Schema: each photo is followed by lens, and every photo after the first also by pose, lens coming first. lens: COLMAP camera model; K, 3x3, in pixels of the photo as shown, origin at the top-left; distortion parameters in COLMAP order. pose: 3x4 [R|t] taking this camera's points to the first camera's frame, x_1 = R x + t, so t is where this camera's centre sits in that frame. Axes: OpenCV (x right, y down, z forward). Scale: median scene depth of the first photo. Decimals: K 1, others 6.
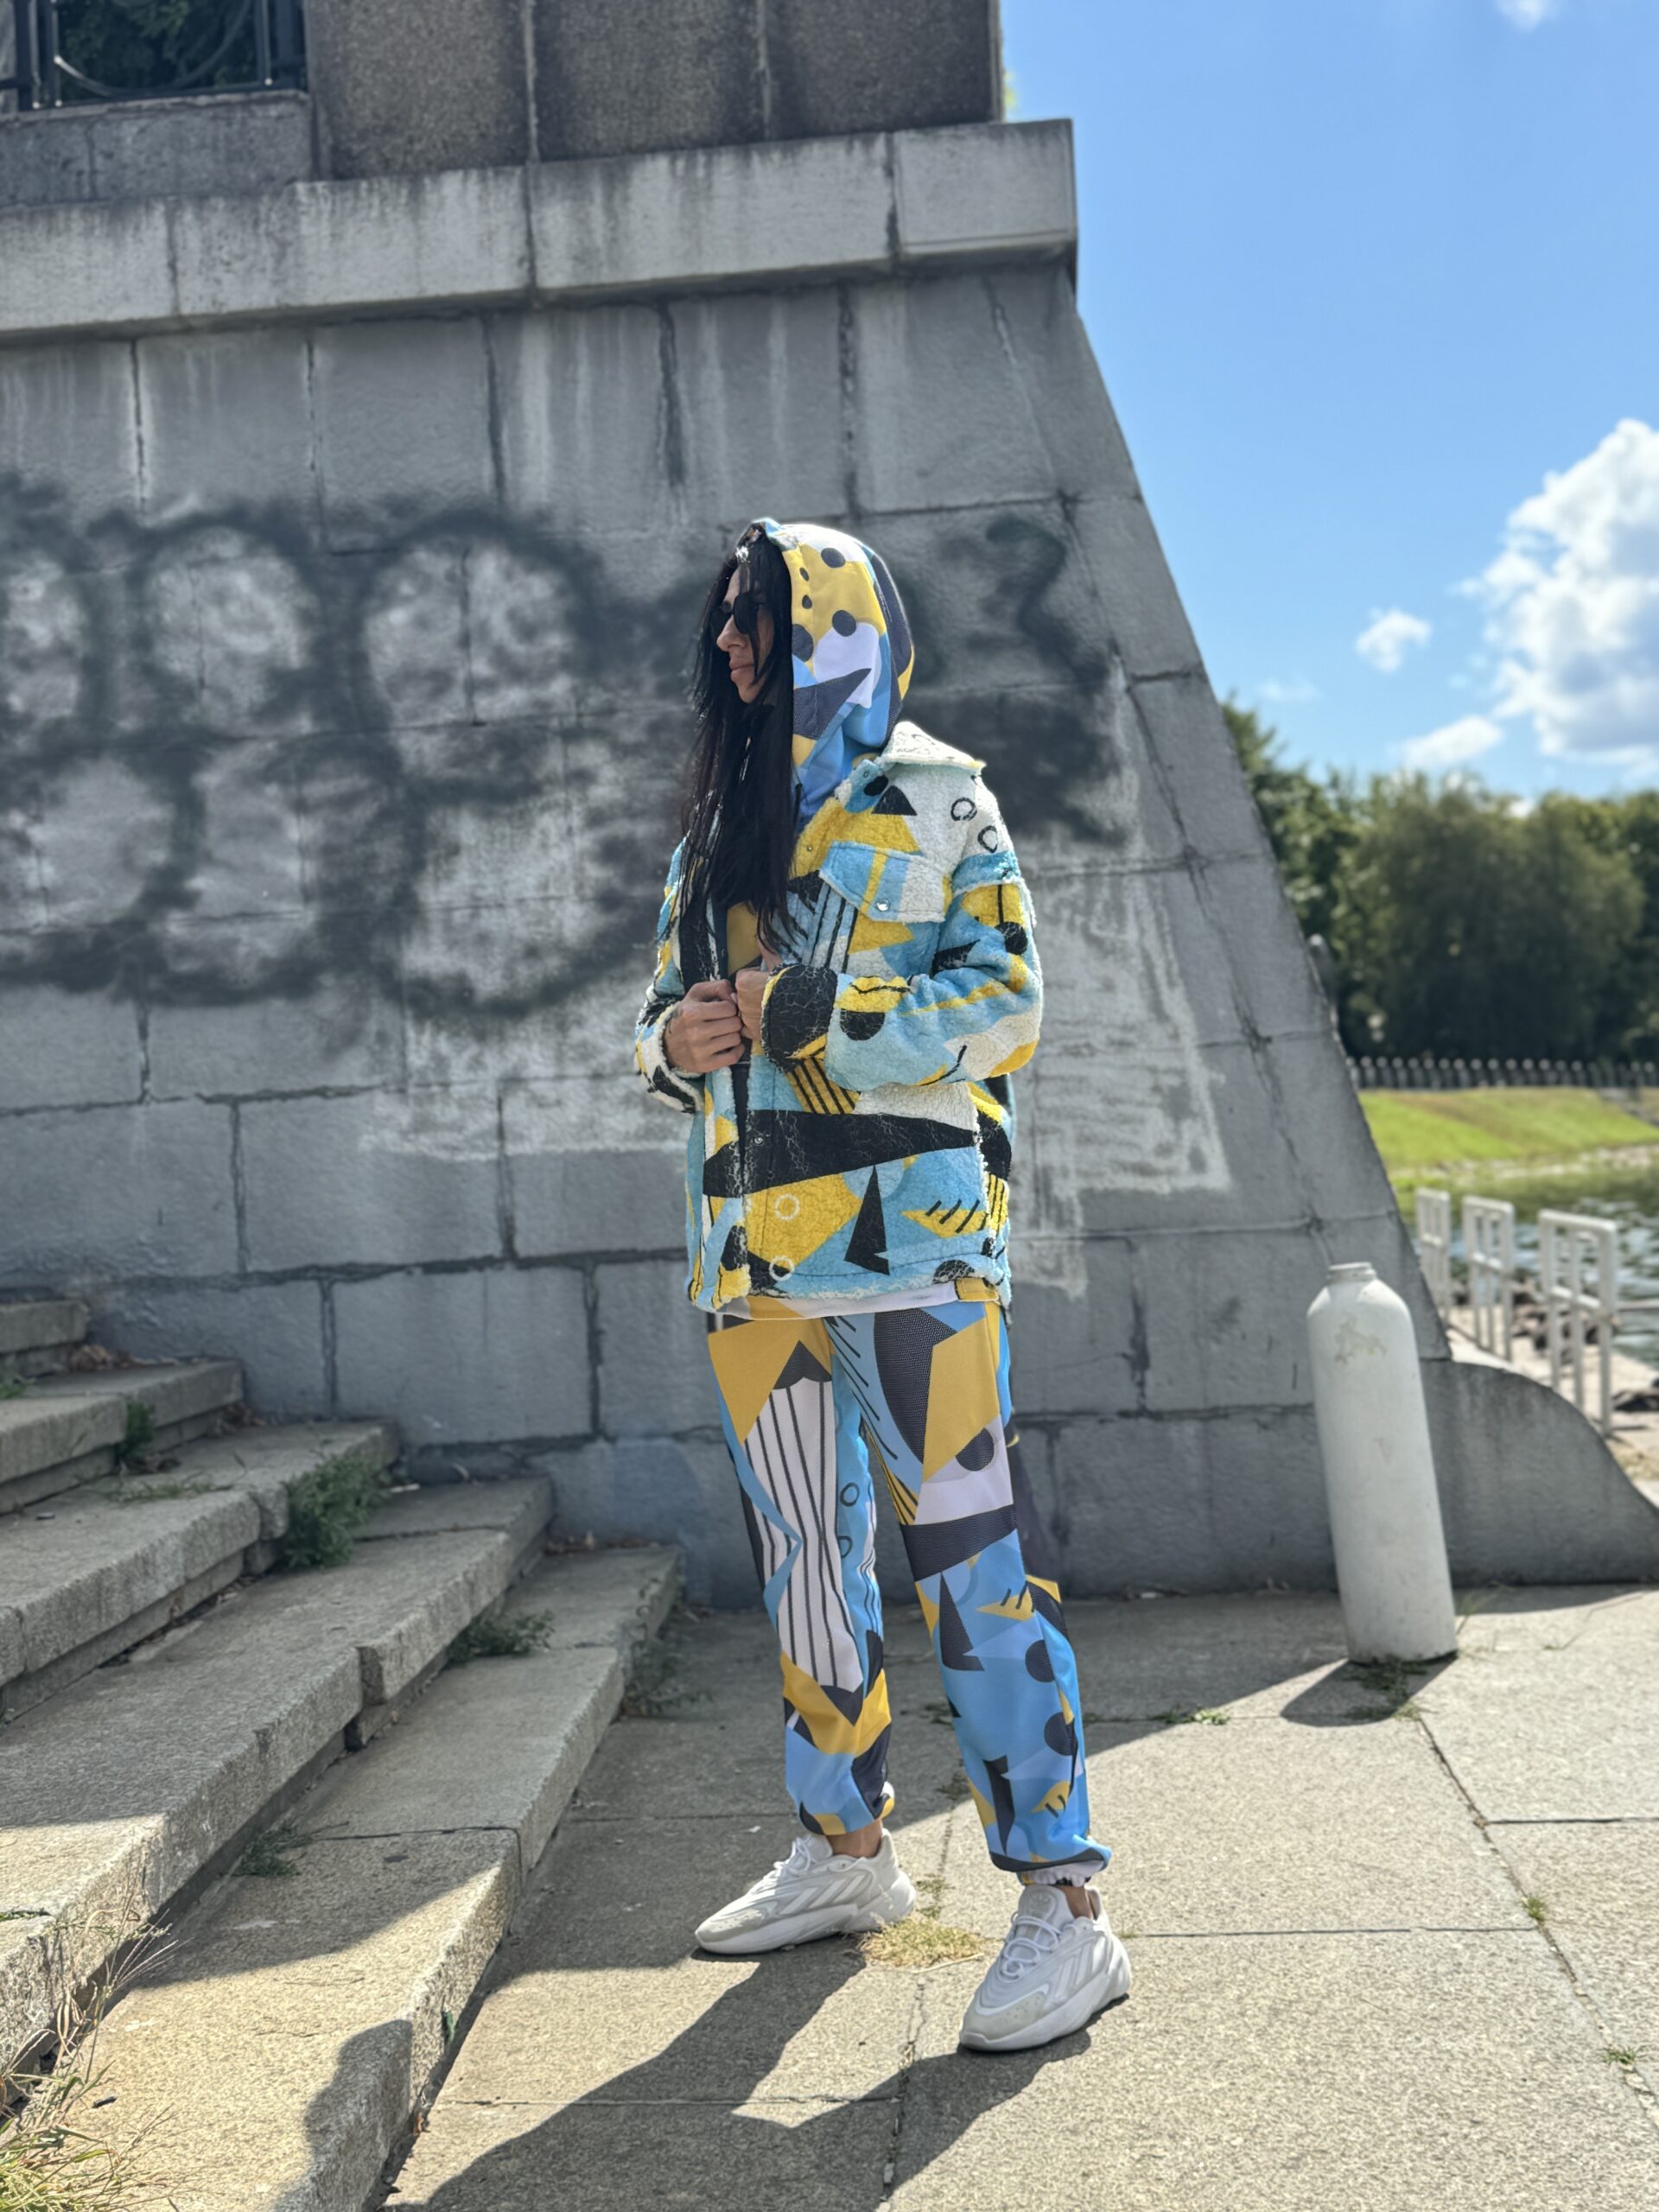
lens RADIAL K [[2574.4, 0, 847.9], [0, 2574.4, 1116.9], [0, 0, 1]] dist [0.215442, -0.535815]
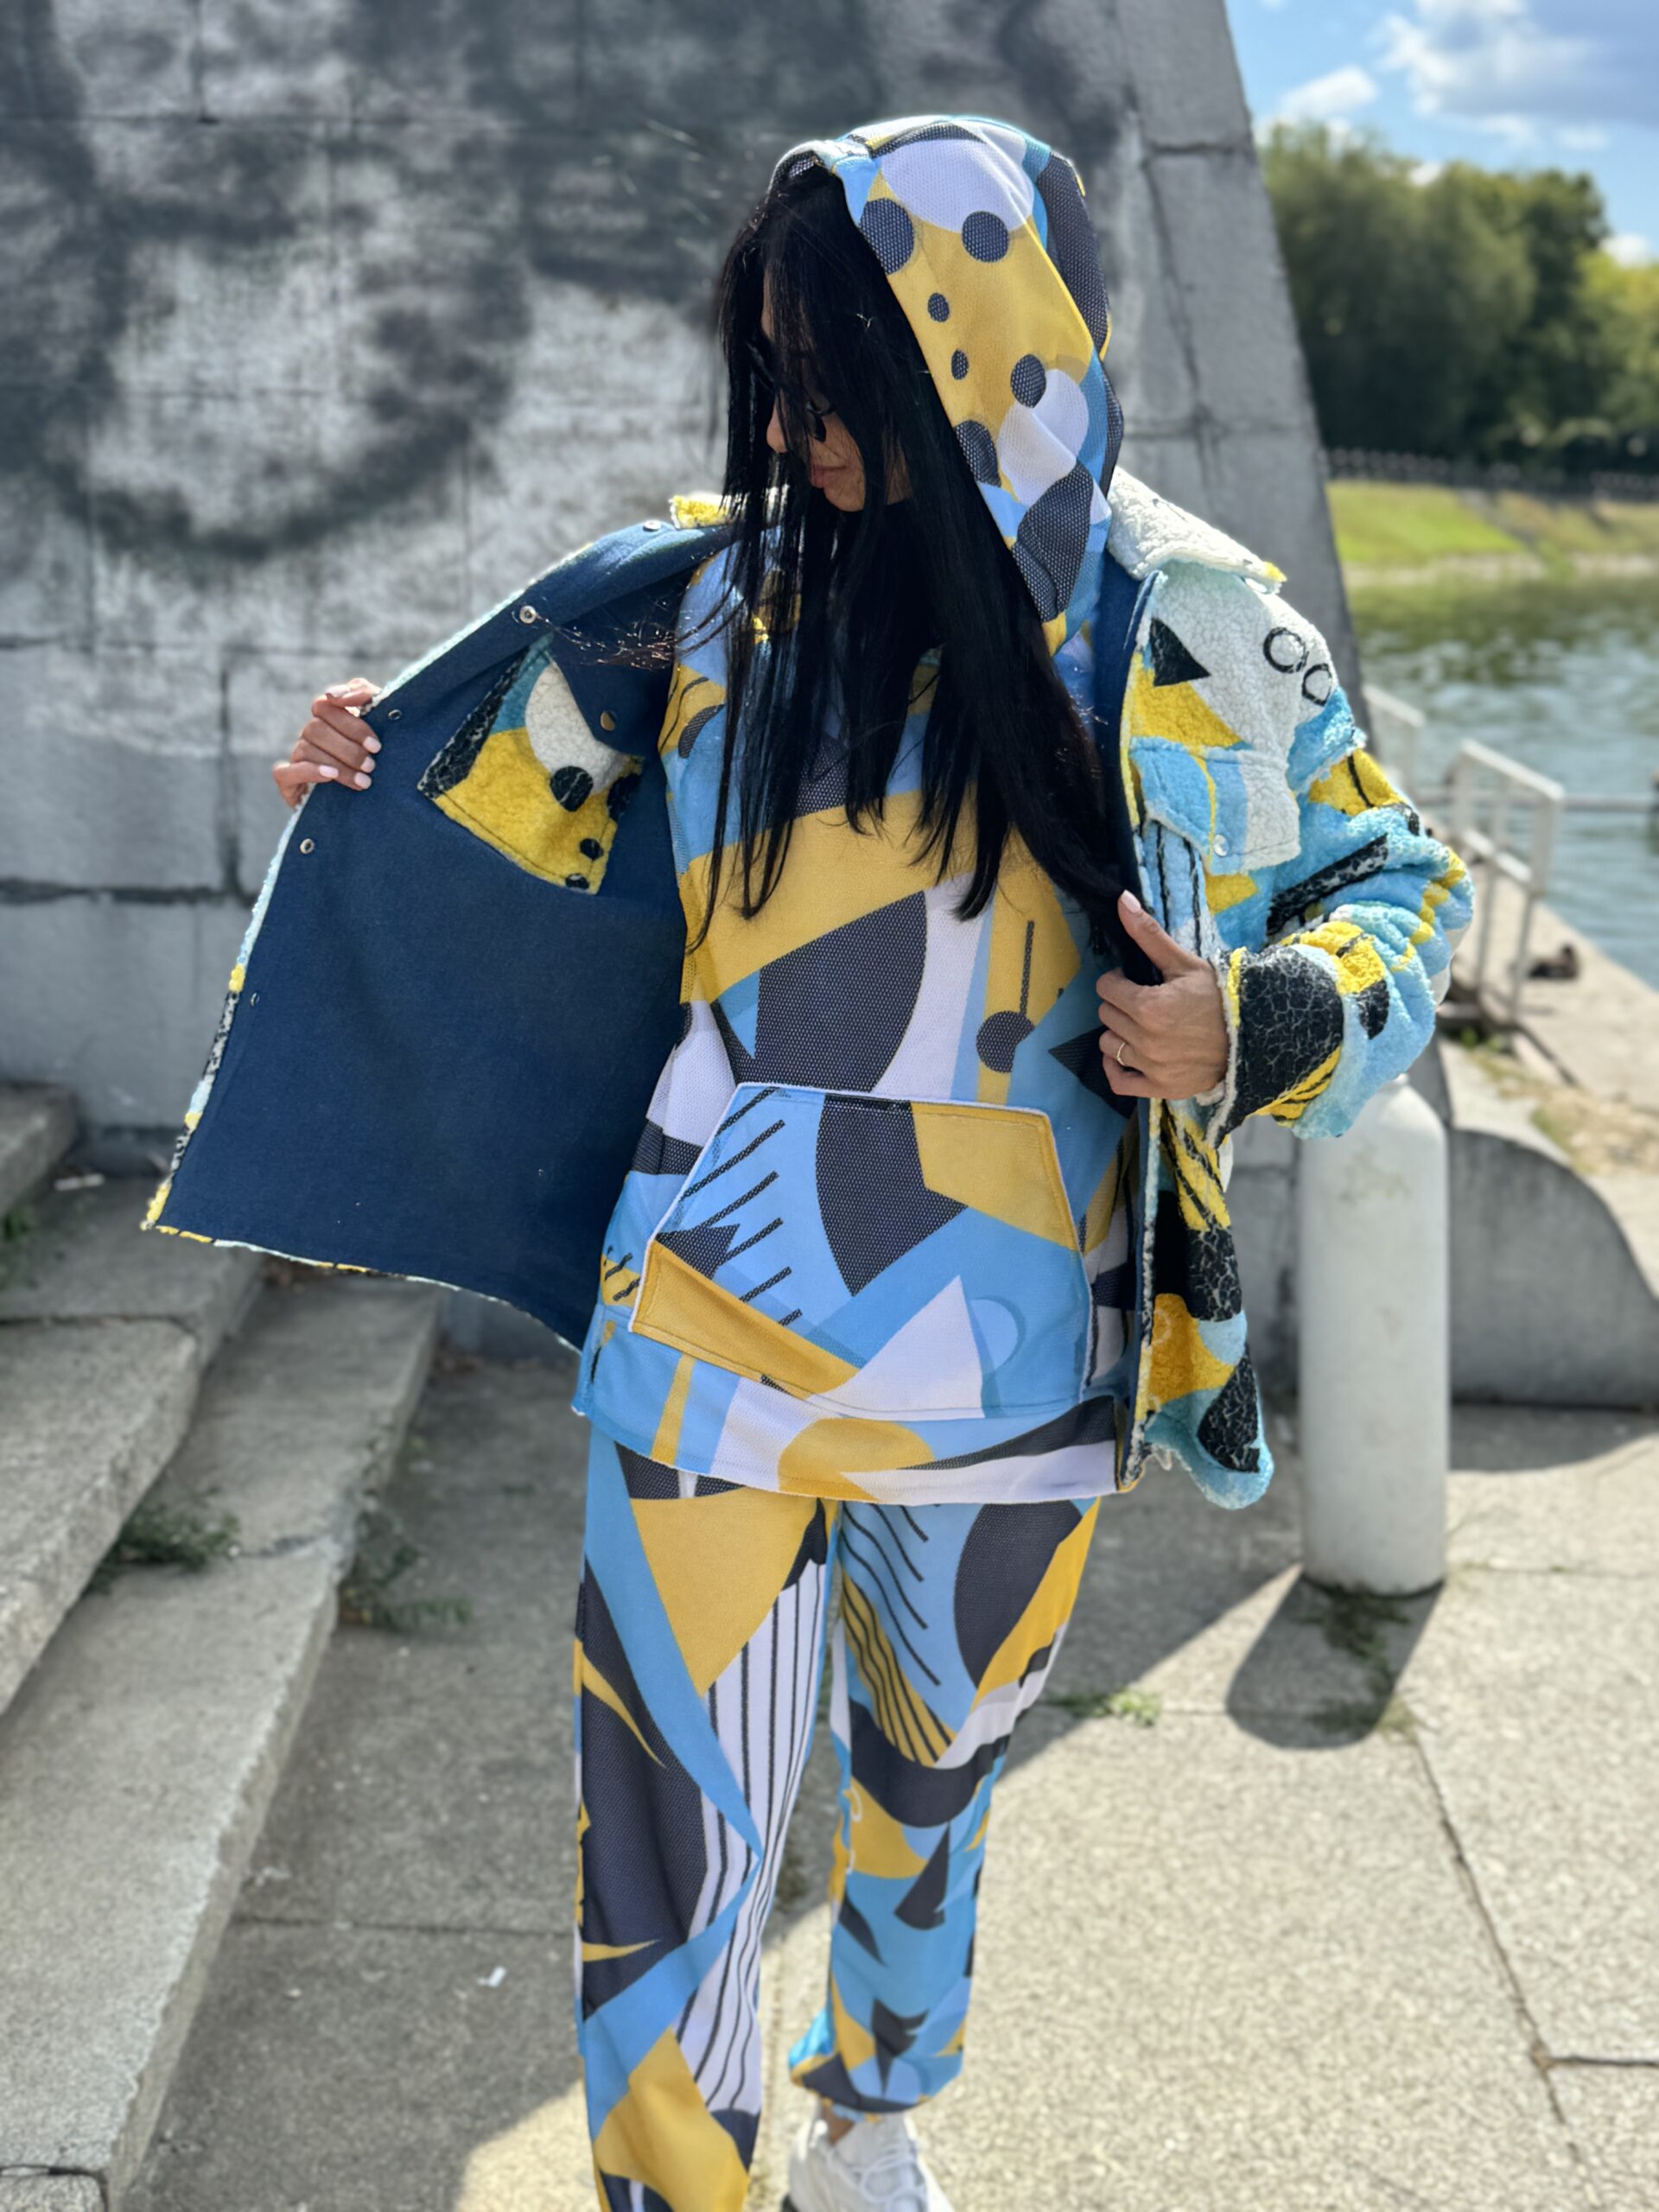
lens RADIAL K [[2588.0, 0, 821.7], [0, 2588.0, 1105.7], [0, 0, 1]] dist [0.219774, -0.538341]
pose [[0.995013, 0.071966, 0.069061, -0.009577], [-0.086450, 0.967593, 0.237255, -0.079079], [-0.049748, -0.242042, 0.968989, 0.246391]]
